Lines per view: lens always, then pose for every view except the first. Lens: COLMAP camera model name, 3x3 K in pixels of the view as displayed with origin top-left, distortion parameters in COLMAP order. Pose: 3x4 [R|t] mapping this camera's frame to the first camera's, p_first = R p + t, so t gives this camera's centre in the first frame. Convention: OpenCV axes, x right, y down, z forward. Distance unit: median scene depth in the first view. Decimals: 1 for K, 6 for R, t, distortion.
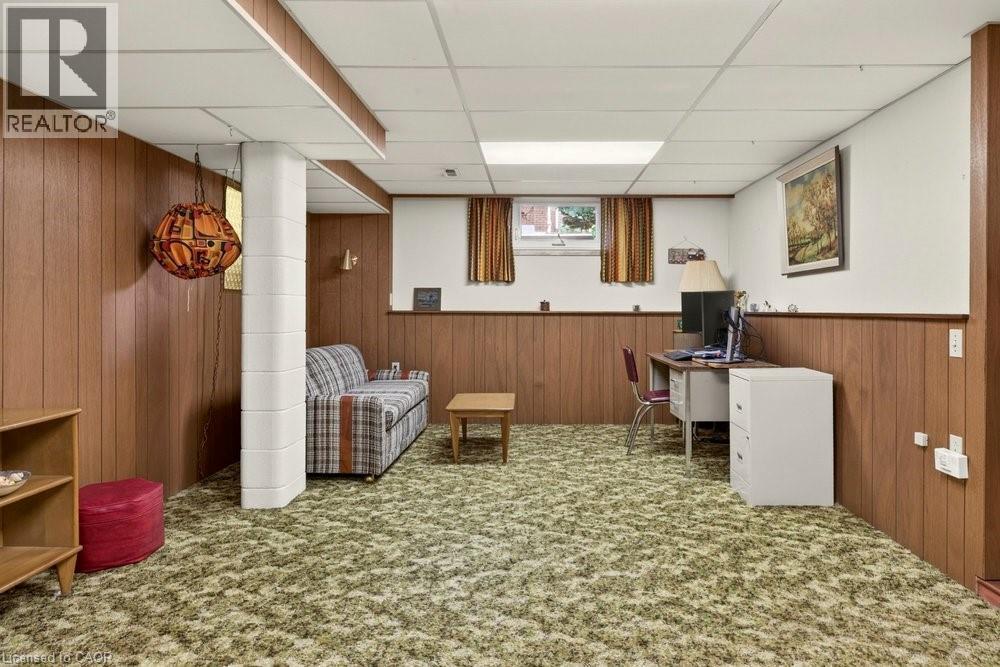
lens RADIAL K [[623.9, 0, 502.9], [0, 623.9, 306.6], [0, 0, 1]] dist [0.000736, 0.000580]
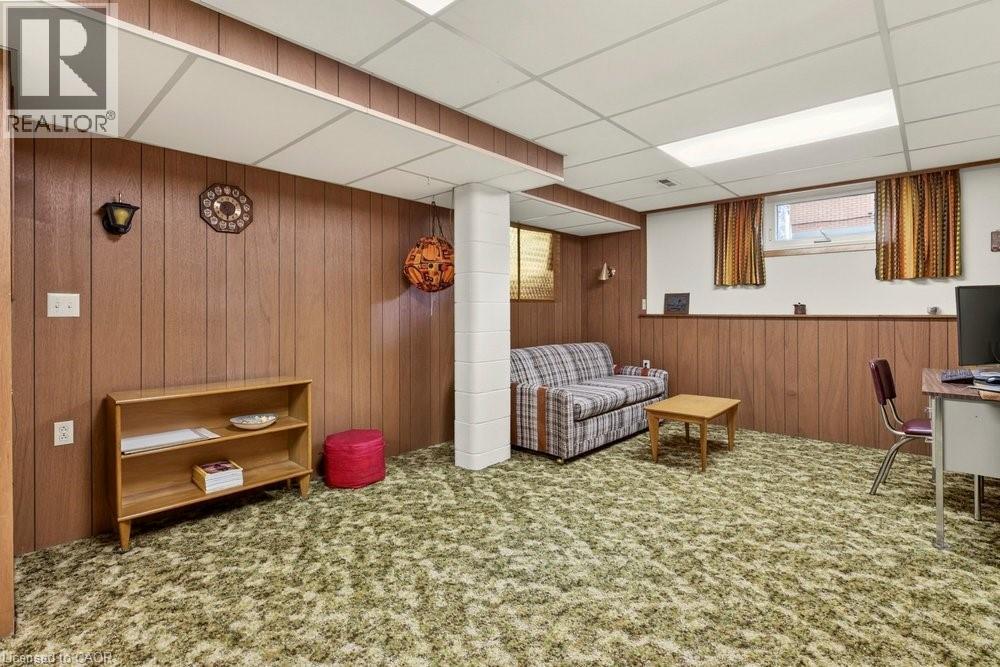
lens RADIAL K [[471.4, 0, 497.3], [0, 471.4, 308.7], [0, 0, 1]] dist [-0.002100, -0.001110]
pose [[0.760528, -0.008721, -0.649246, 0.266589], [0.006343, 0.999962, -0.006001, -0.000009], [0.649274, 0.000446, 0.760554, 0.265226]]
